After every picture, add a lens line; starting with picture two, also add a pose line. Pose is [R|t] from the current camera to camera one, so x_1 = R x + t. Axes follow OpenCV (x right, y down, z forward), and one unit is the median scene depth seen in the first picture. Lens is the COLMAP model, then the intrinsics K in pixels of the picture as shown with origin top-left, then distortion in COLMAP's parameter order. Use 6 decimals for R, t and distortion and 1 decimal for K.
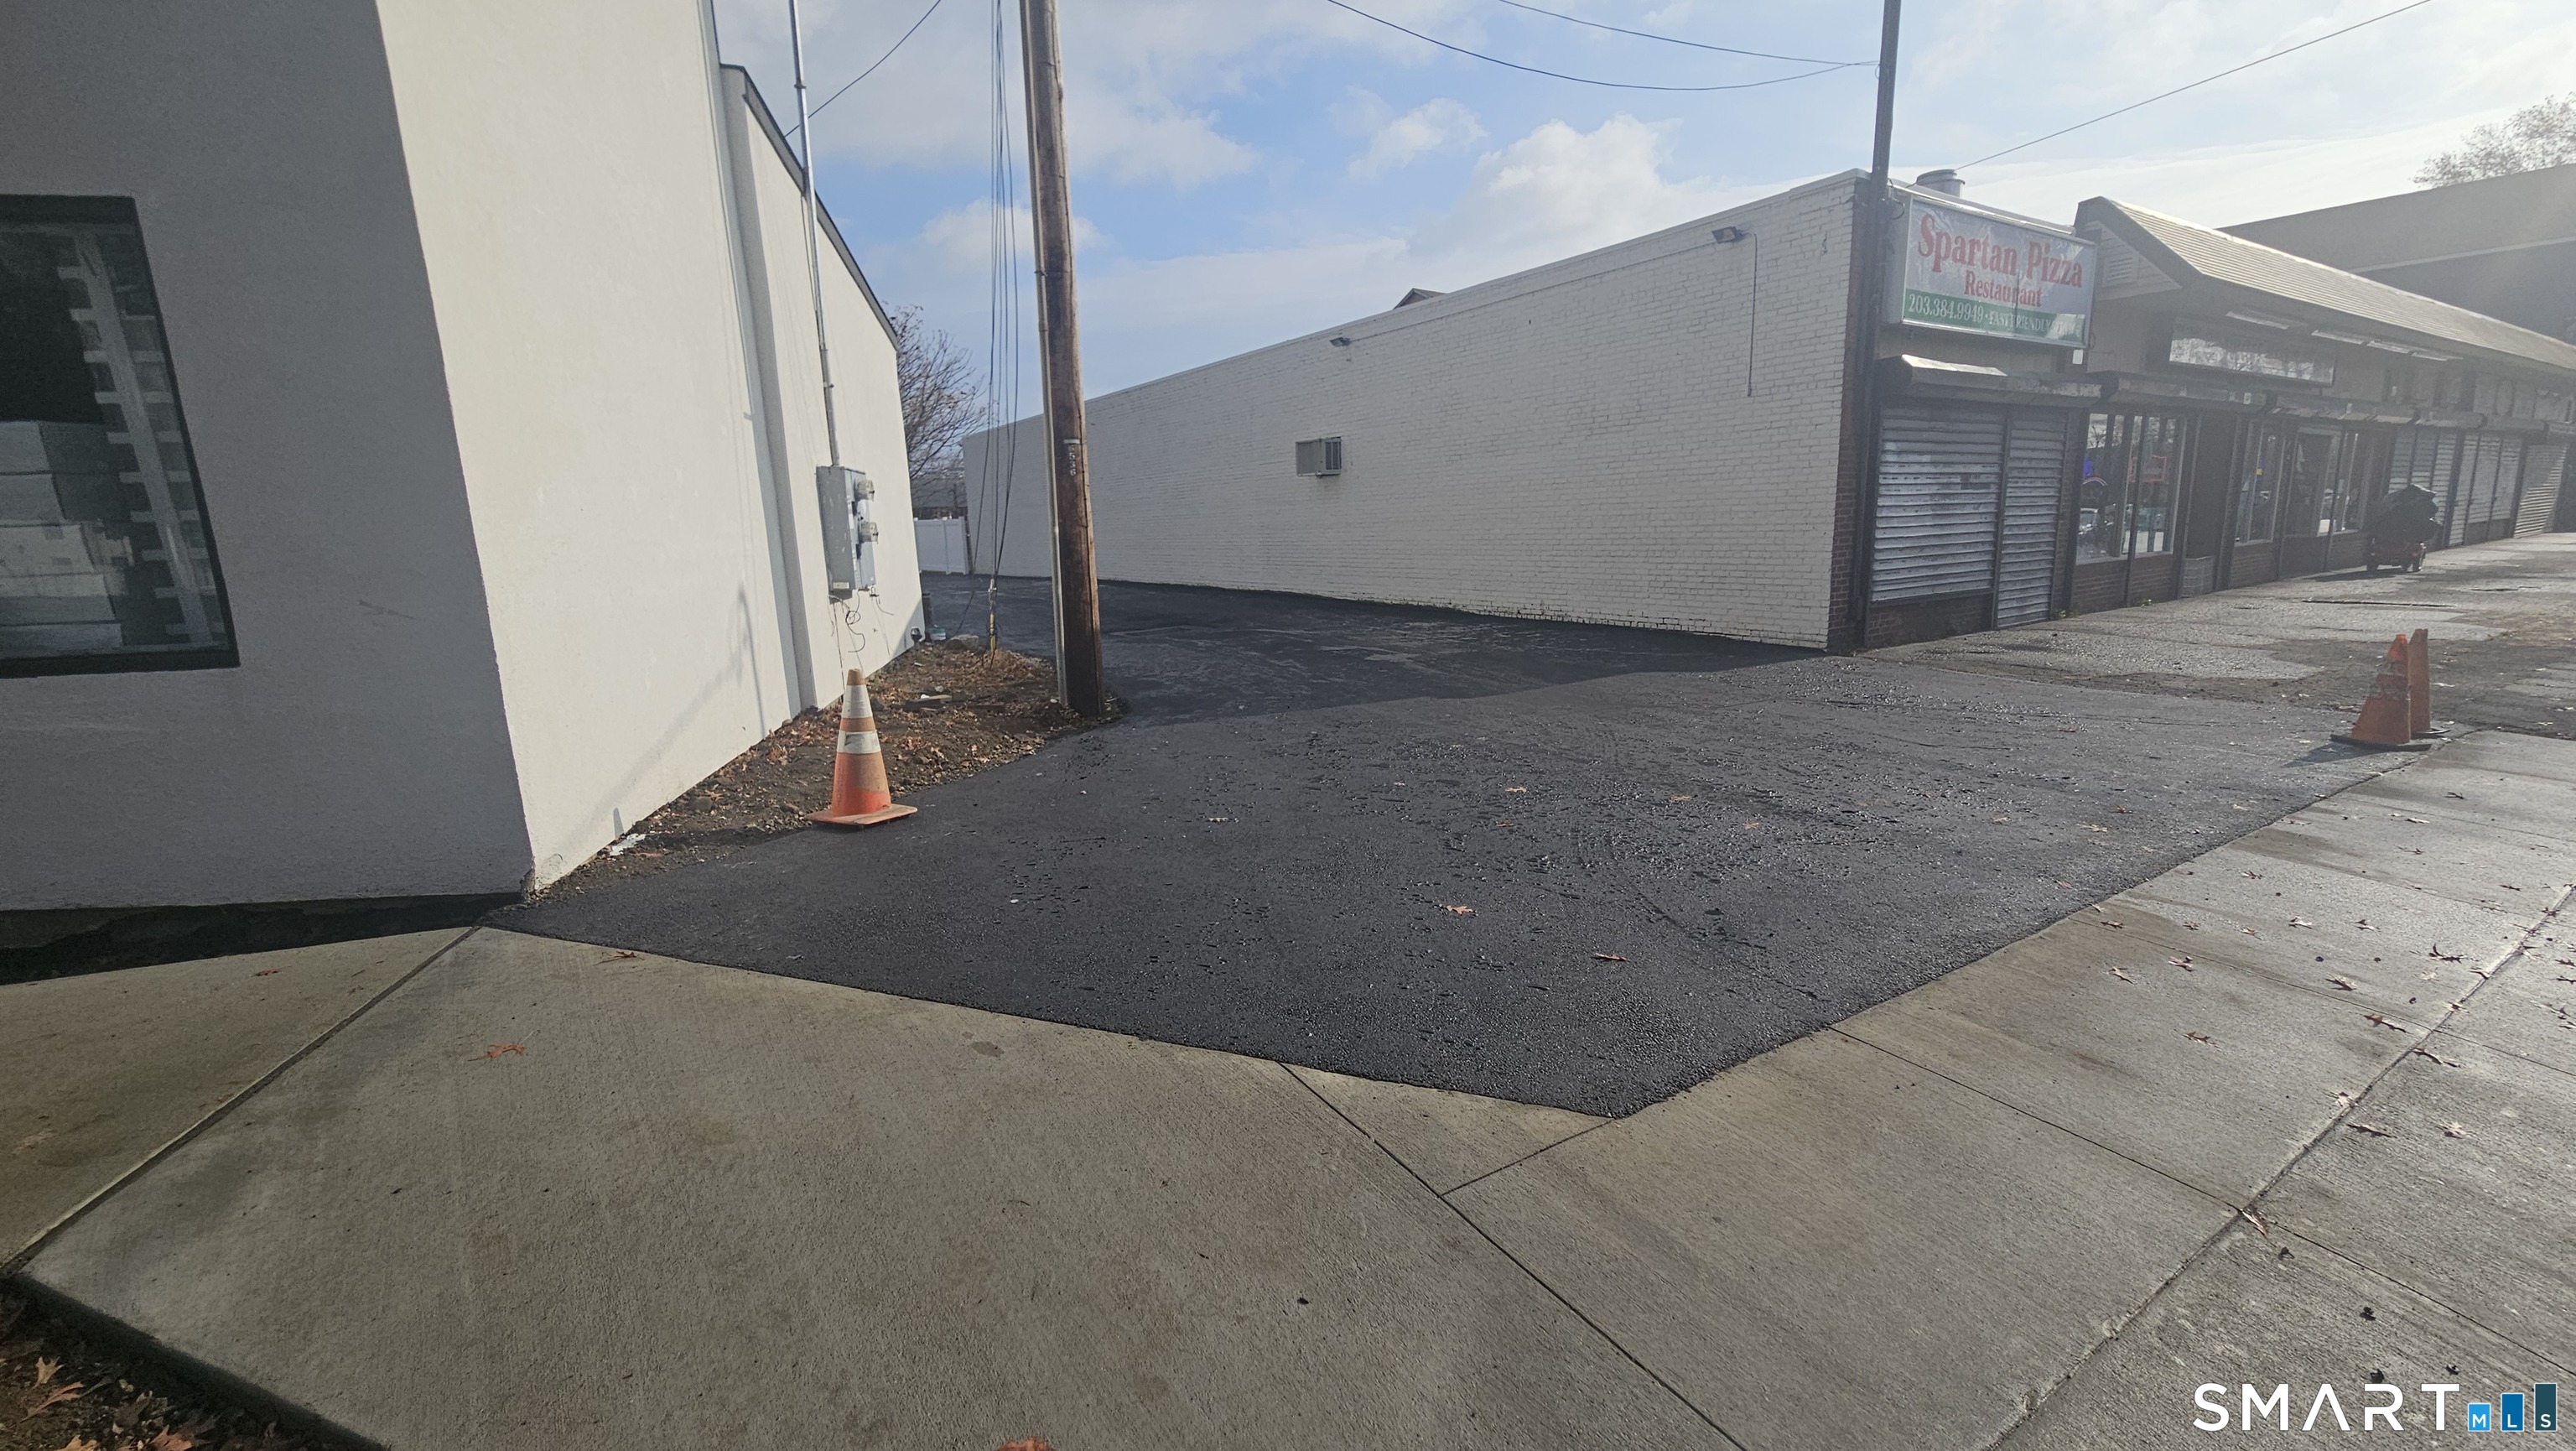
lens RADIAL K [[1065.0, 0, 1288.0], [0, 1065.0, 725.5], [0, 0, 1]] dist [0.008470, 0.000152]
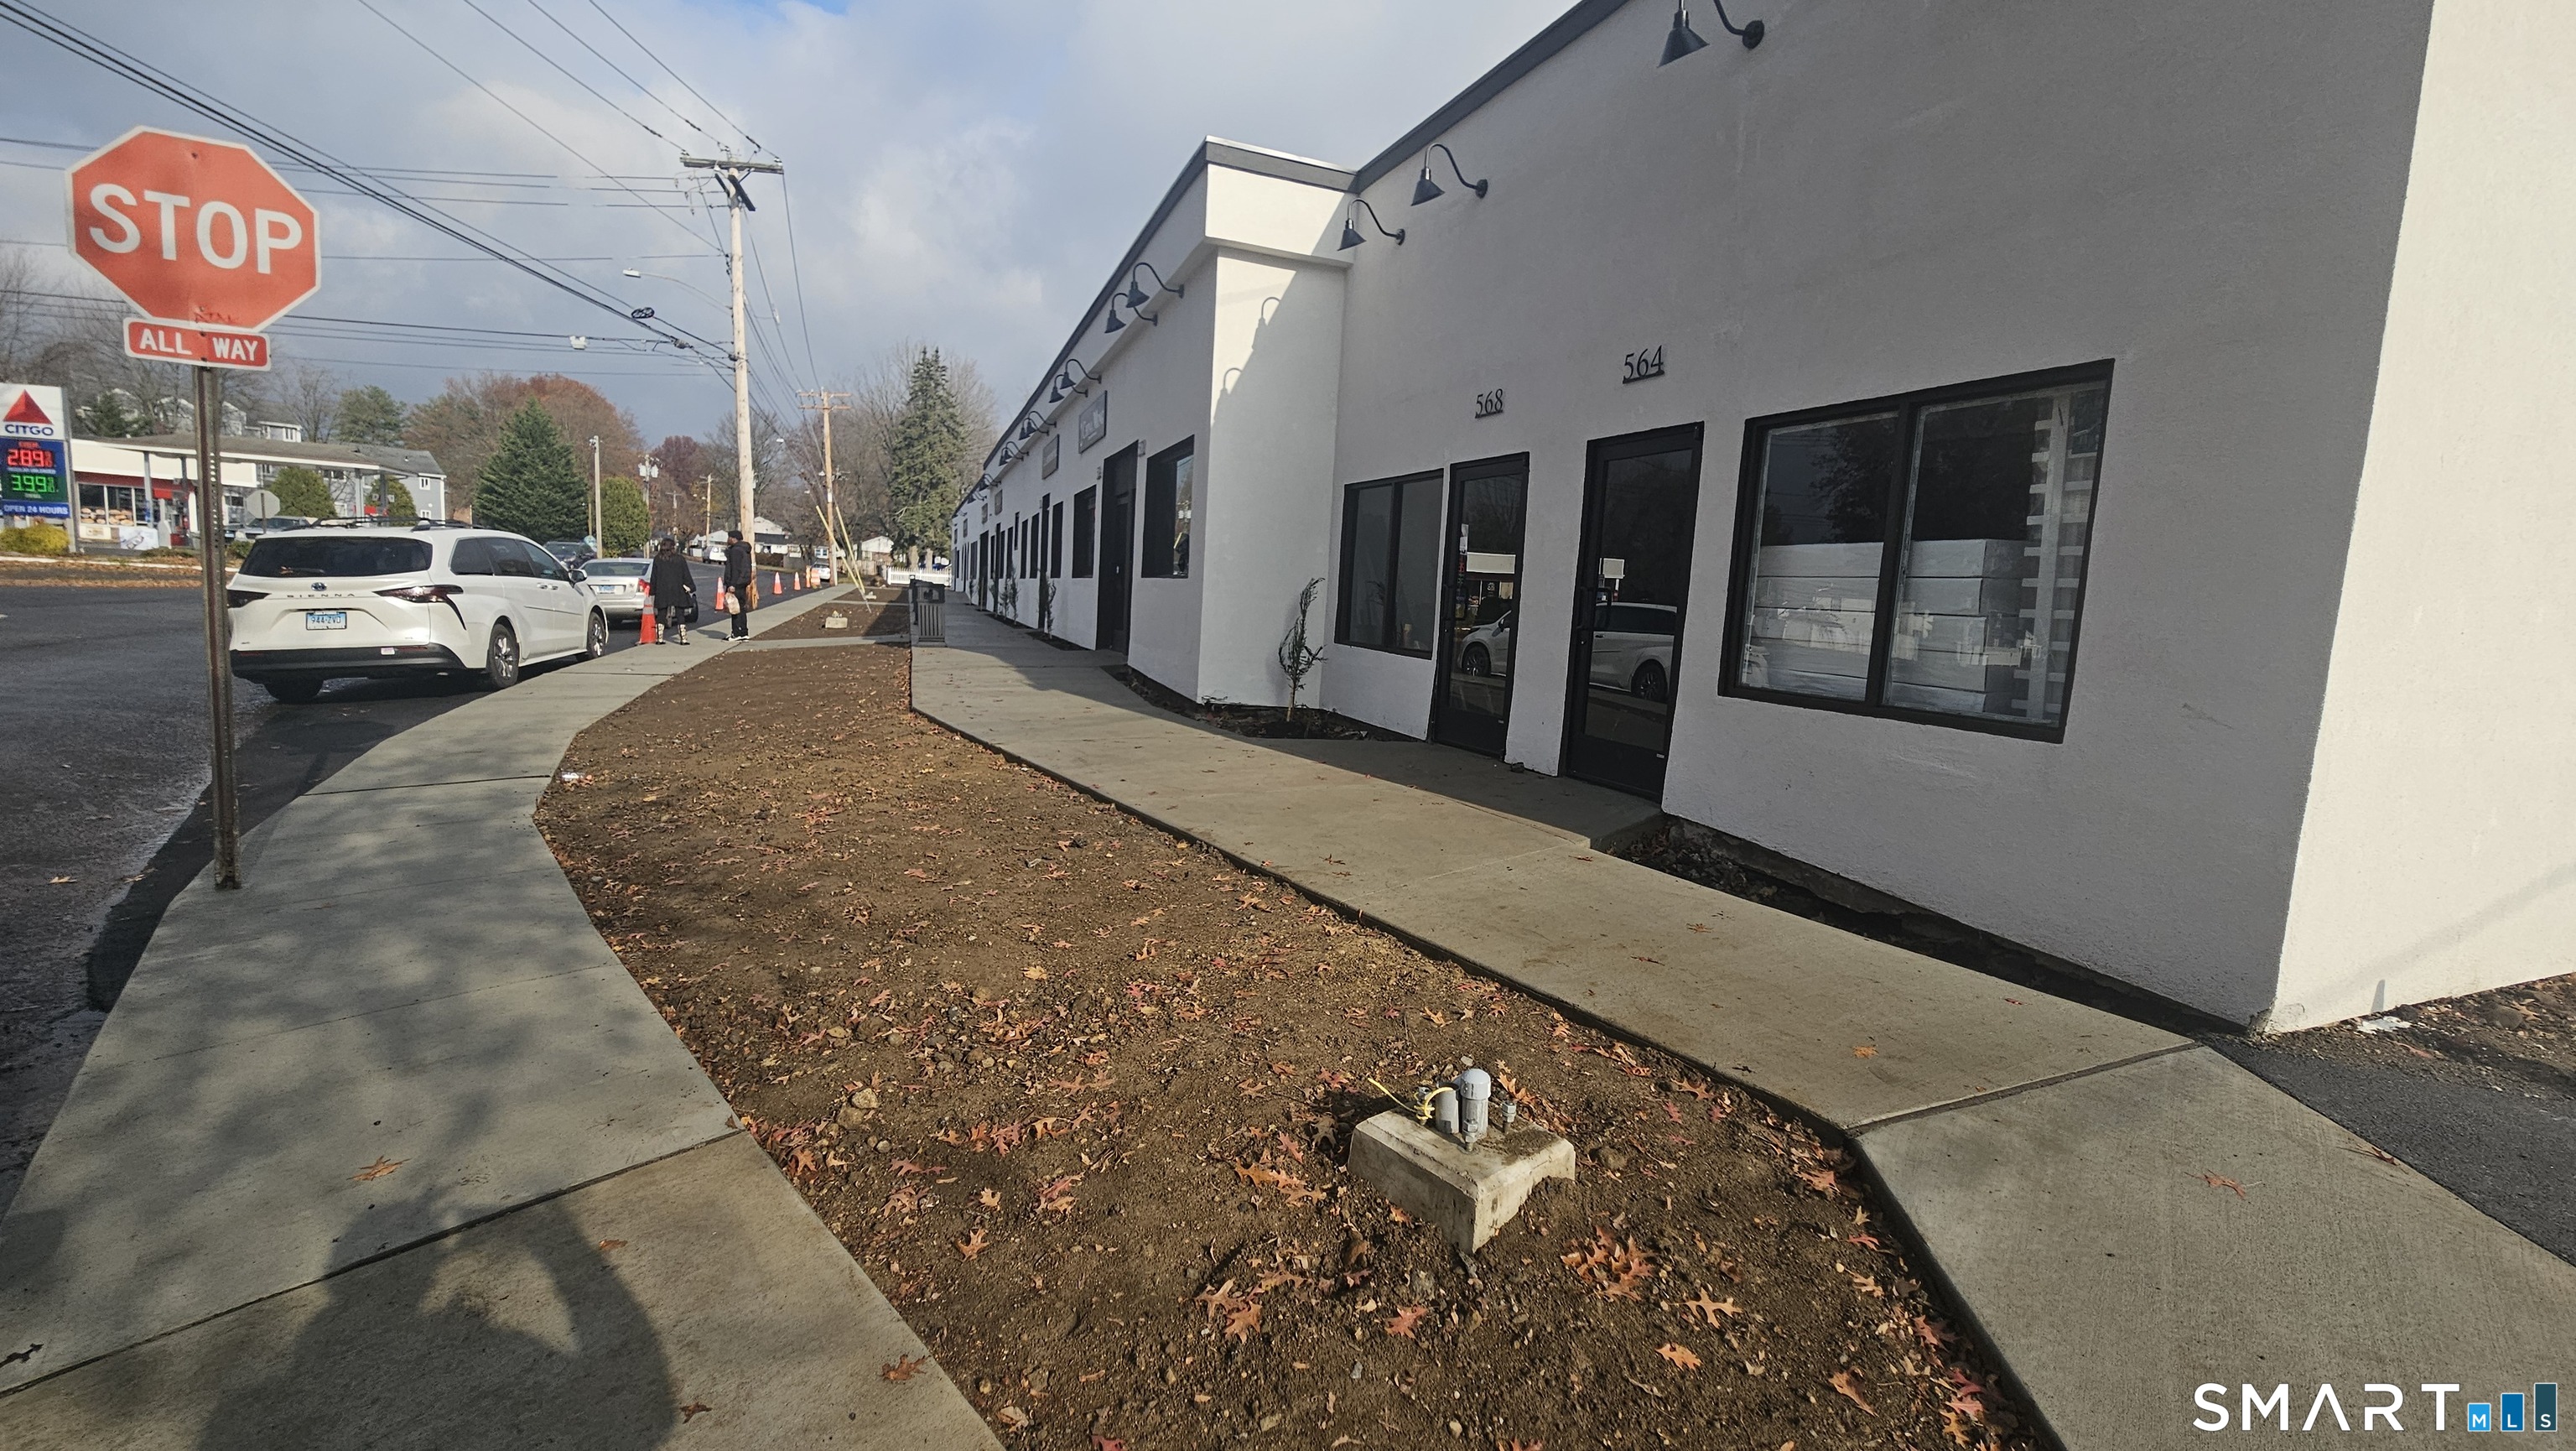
lens RADIAL K [[1065.0, 0, 1288.0], [0, 1065.0, 725.5], [0, 0, 1]] dist [0.008470, 0.000152]
pose [[0.217436, 0.164845, -0.962054, -0.043169], [-0.250199, 0.962117, 0.108308, 0.010883], [0.943463, 0.217155, 0.250443, -0.092484]]
